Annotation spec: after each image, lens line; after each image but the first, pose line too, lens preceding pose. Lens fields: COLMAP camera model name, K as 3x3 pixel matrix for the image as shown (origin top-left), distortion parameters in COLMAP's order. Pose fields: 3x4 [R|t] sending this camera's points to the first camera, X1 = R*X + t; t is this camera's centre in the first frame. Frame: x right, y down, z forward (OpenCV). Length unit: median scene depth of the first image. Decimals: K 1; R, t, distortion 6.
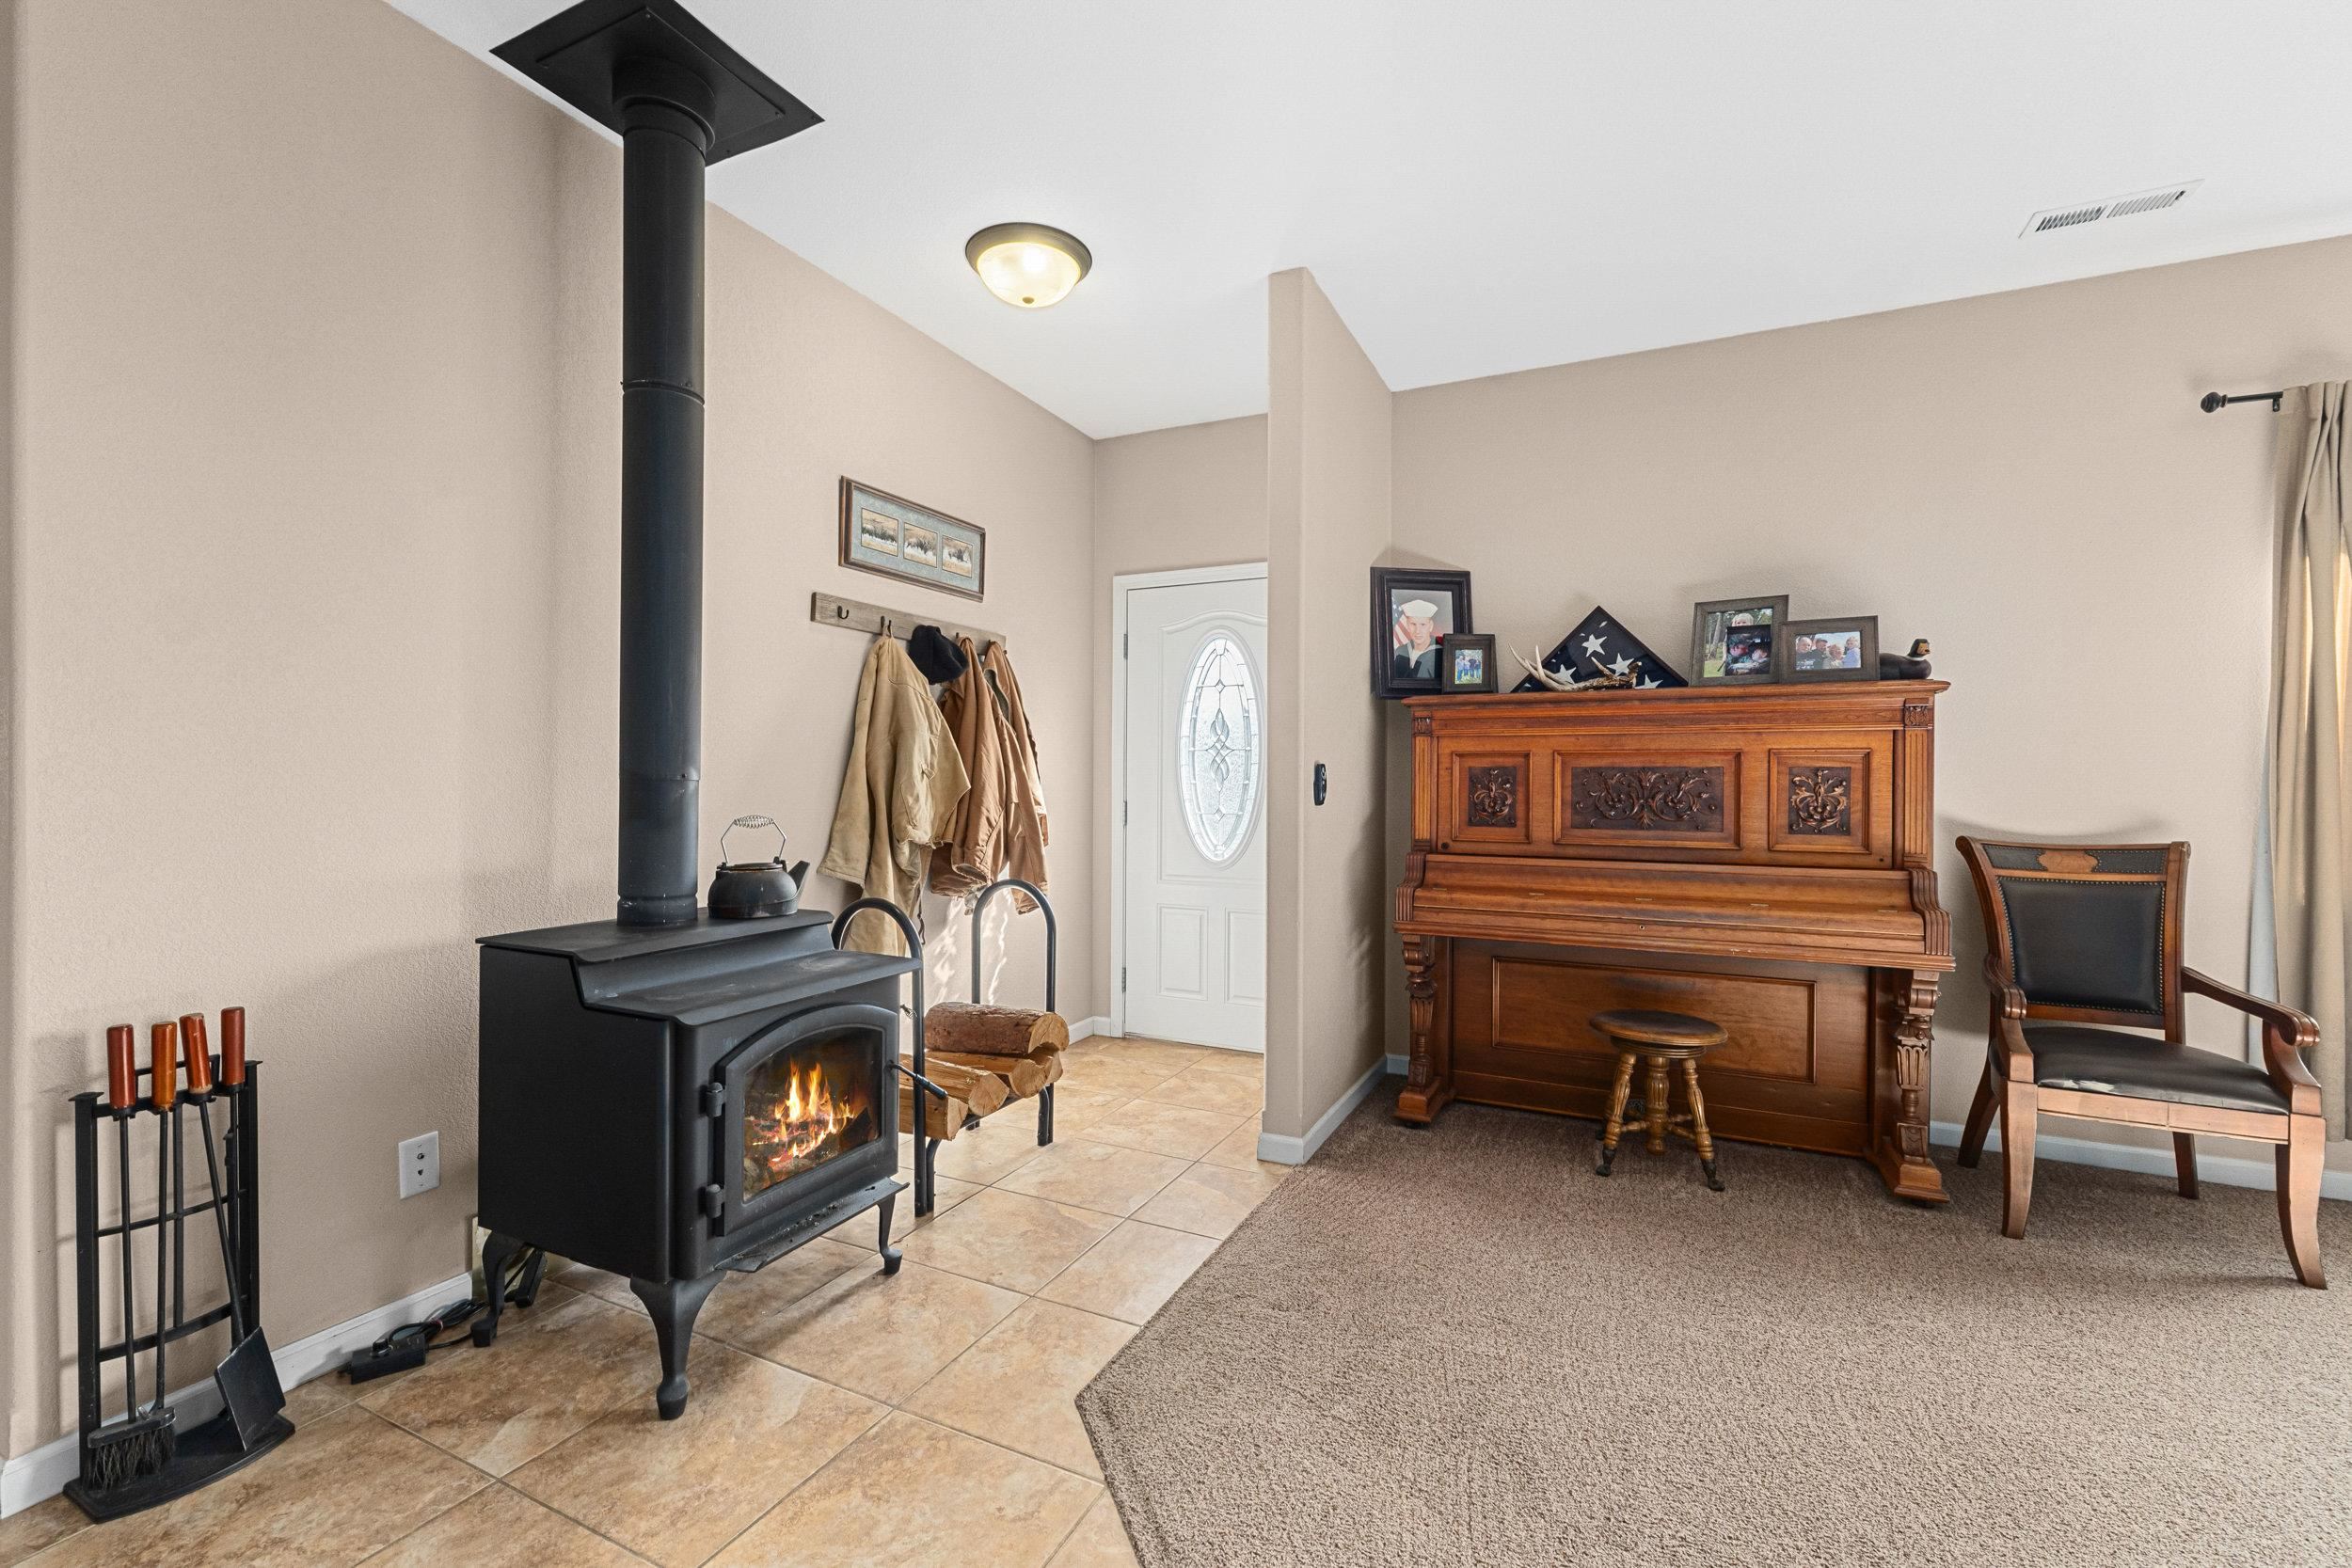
lens RADIAL K [[988.1, 0, 1173.0], [0, 988.1, 790.8], [0, 0, 1]] dist [-0.005930, -0.000641]
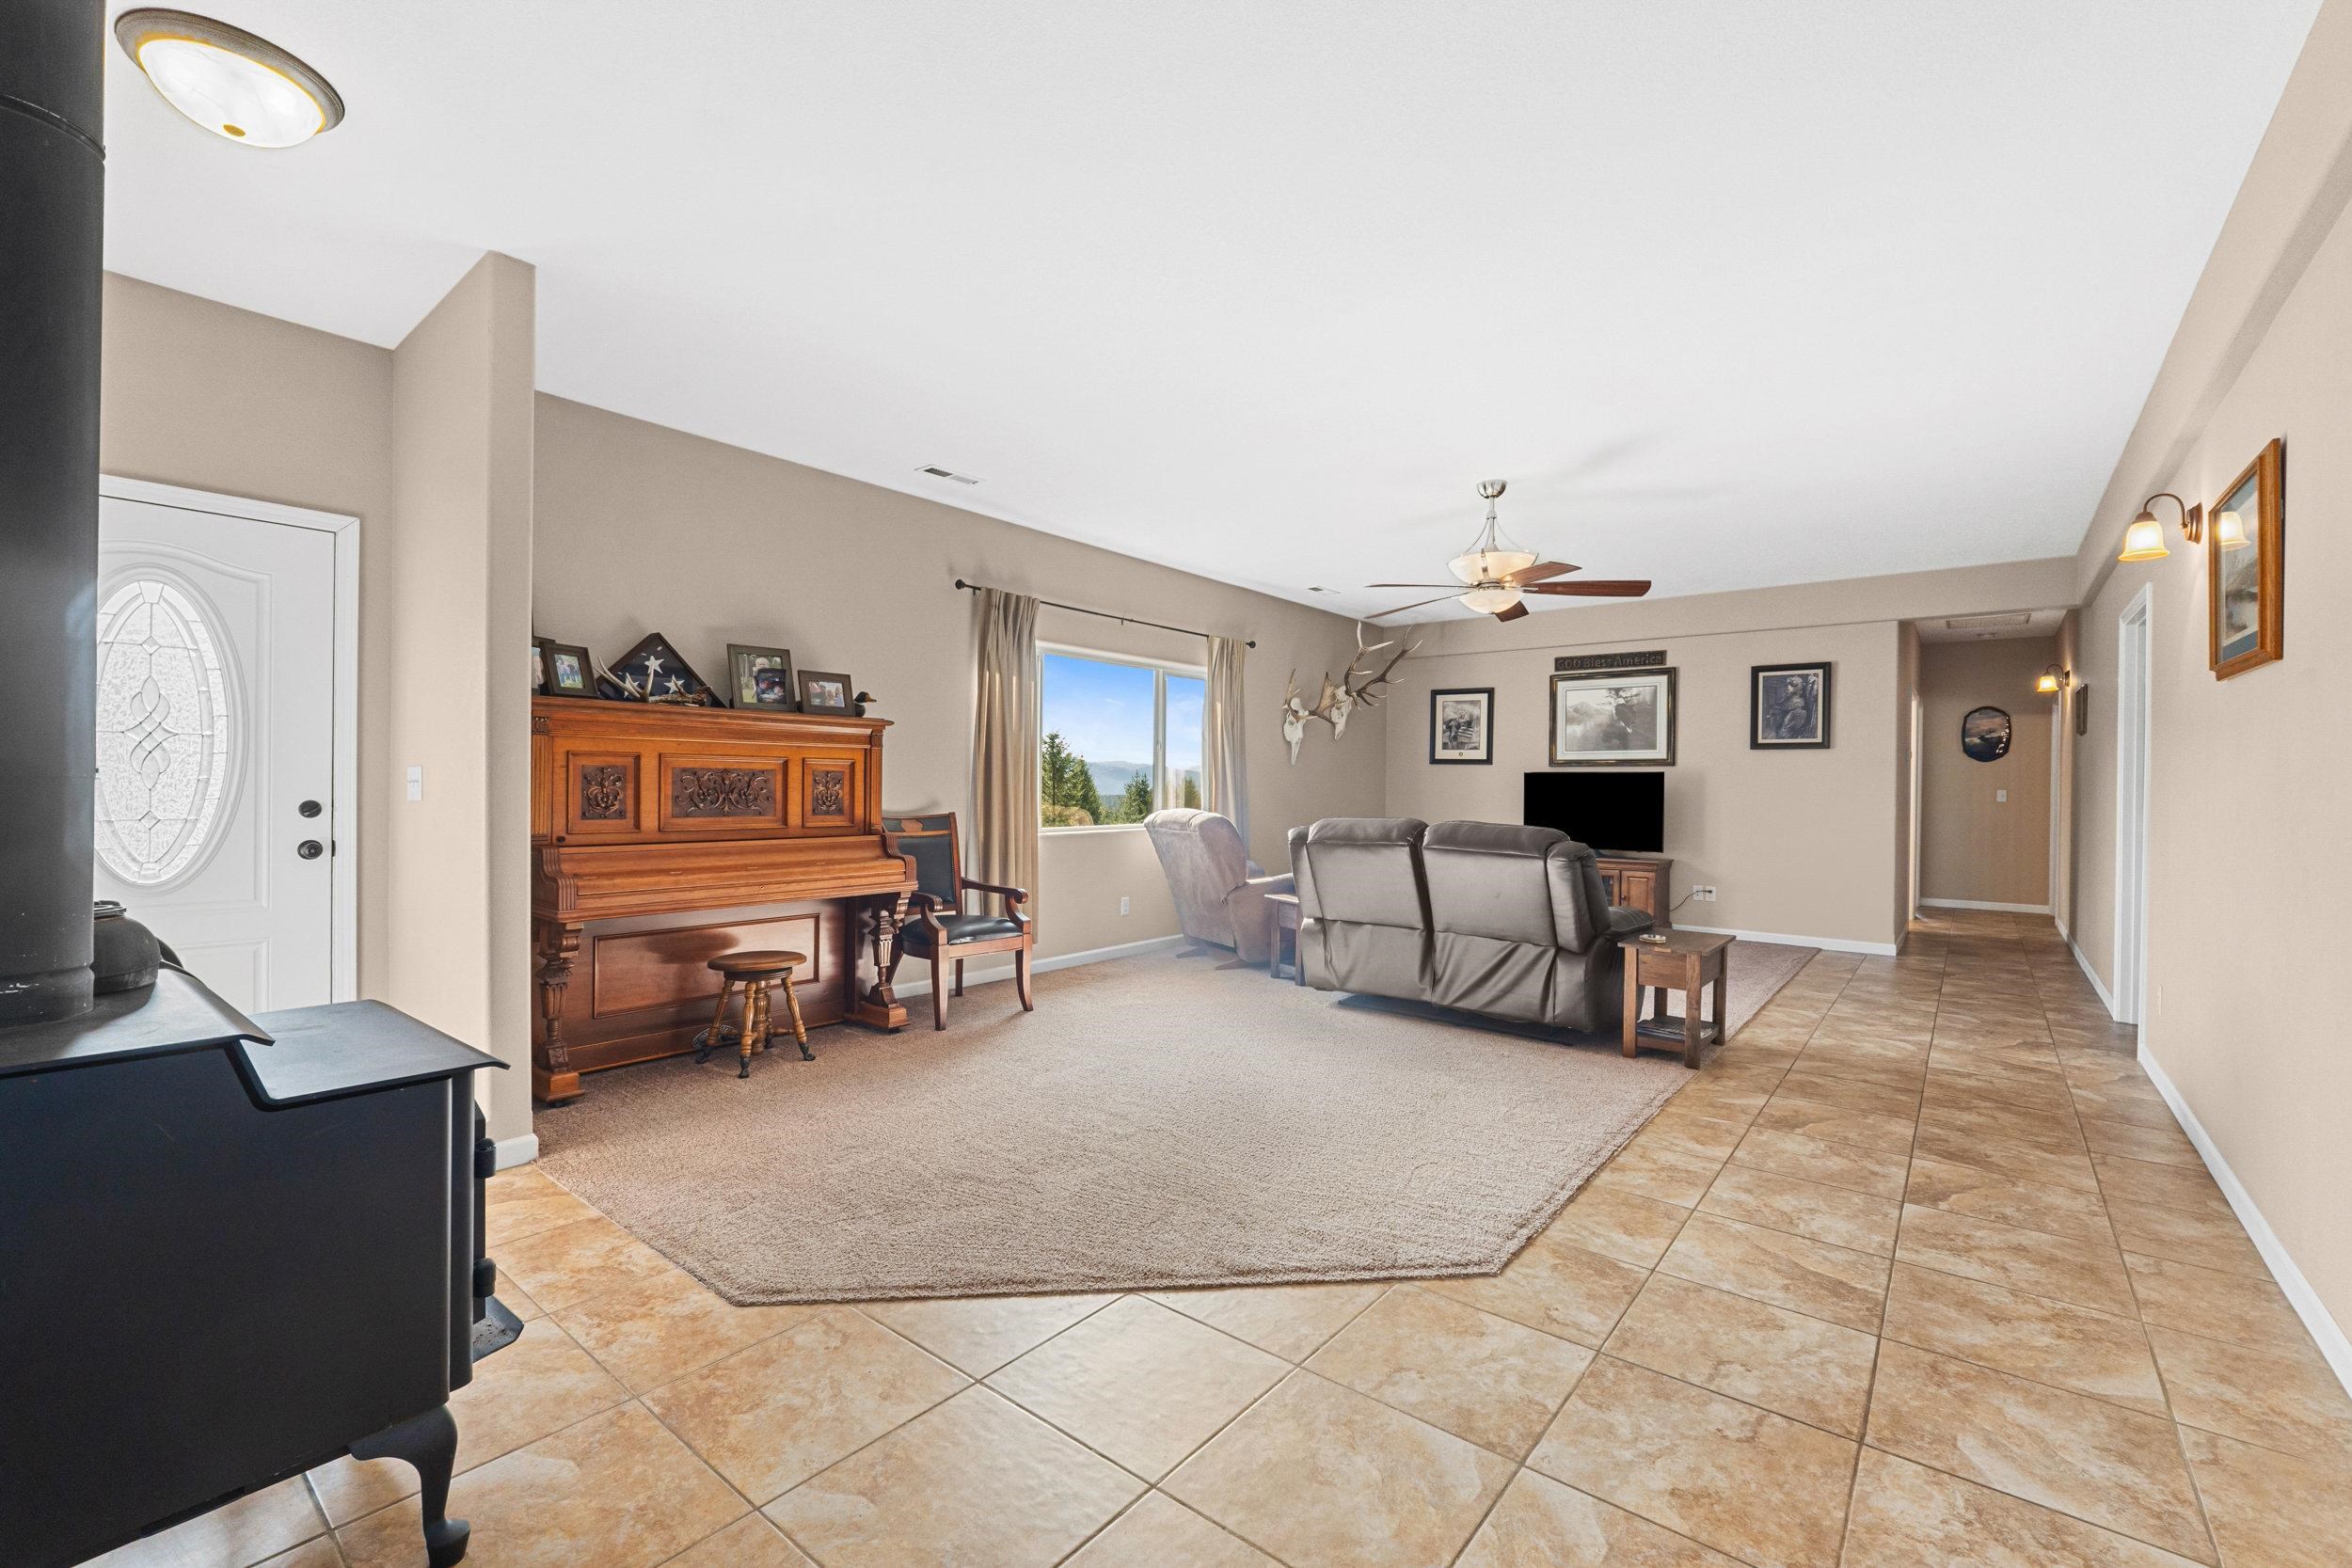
lens RADIAL K [[988.1, 0, 1156.3], [0, 988.1, 795.3], [0, 0, 1]] dist [-0.005930, -0.000641]
pose [[0.237194, -0.012511, 0.971382, -0.660672], [0.000961, 0.999920, 0.012644, -0.004374], [-0.971462, -0.002066, 0.237187, 0.139910]]
